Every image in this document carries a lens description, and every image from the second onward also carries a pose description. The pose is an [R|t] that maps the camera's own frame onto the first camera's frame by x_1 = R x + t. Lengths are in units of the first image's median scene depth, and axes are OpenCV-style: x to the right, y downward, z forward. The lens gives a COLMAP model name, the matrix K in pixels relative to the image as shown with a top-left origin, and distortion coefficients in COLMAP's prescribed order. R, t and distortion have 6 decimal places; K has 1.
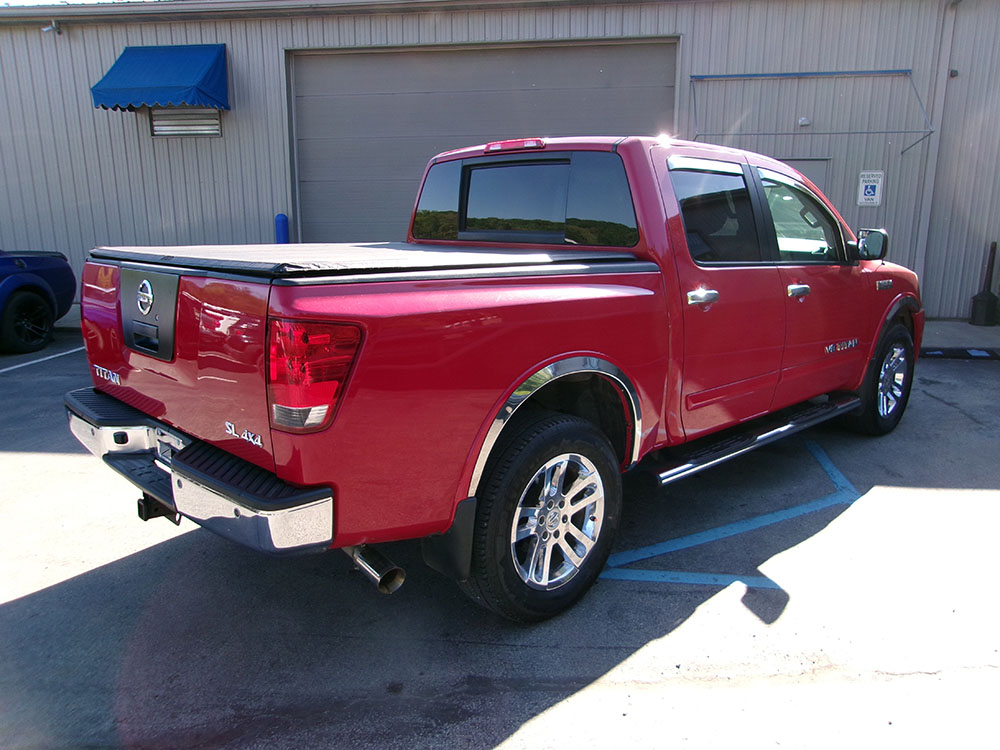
lens RADIAL K [[790.0, 0, 500.0], [0, 790.0, 375.0], [0, 0, 1]] dist [-0.023303, 0.061052]
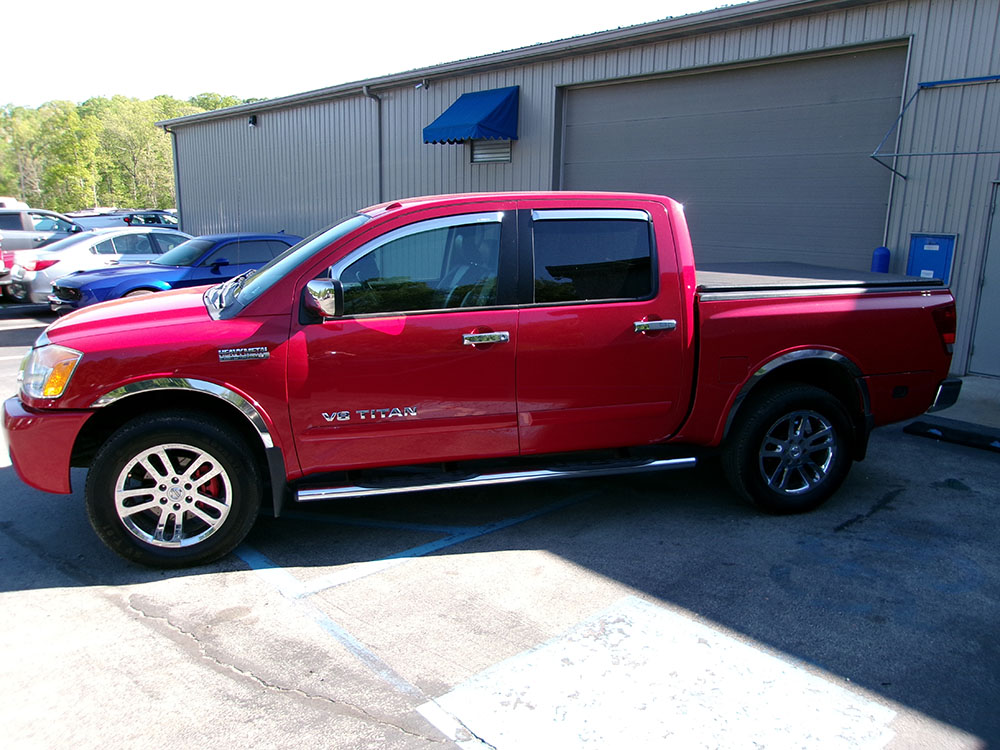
lens RADIAL K [[790.0, 0, 500.0], [0, 790.0, 375.0], [0, 0, 1]] dist [-0.023303, 0.061052]
pose [[0.755319, 0.157308, -0.636197, 0.482500], [-0.159572, 0.985693, 0.054275, -0.048655], [0.635633, 0.060524, 0.769615, 0.089750]]
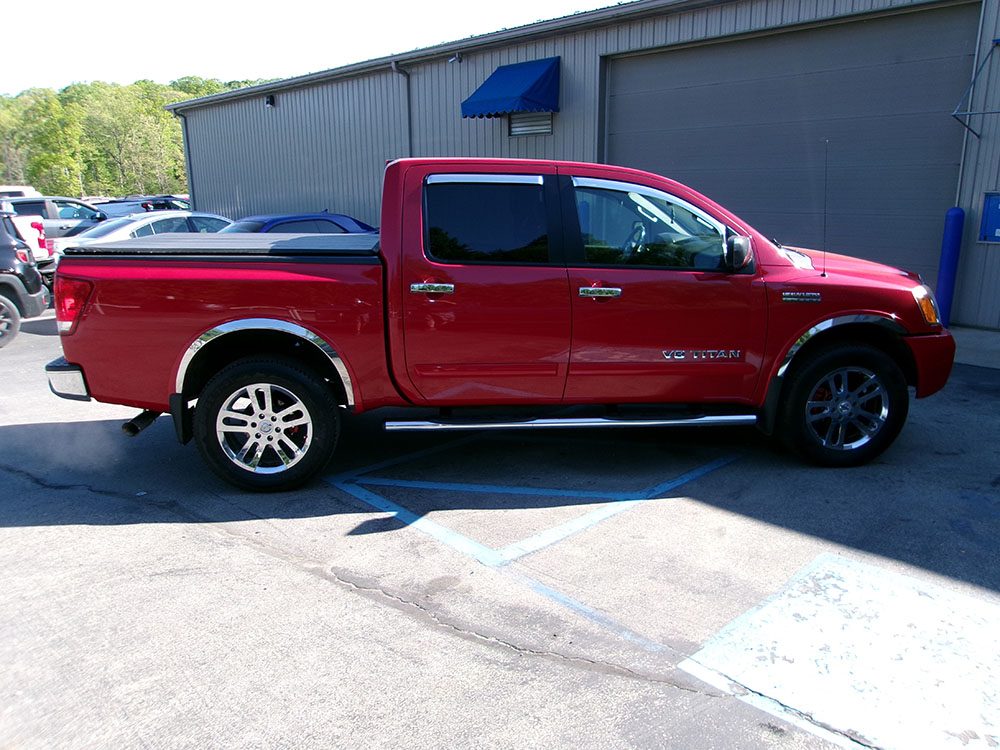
lens RADIAL K [[790.0, 0, 500.0], [0, 790.0, 375.0], [0, 0, 1]] dist [-0.023303, 0.061052]
pose [[0.767262, 0.150725, -0.623371, 0.412046], [-0.130056, 0.988362, 0.078899, -0.028873], [0.628008, 0.020537, 0.777936, 0.032355]]
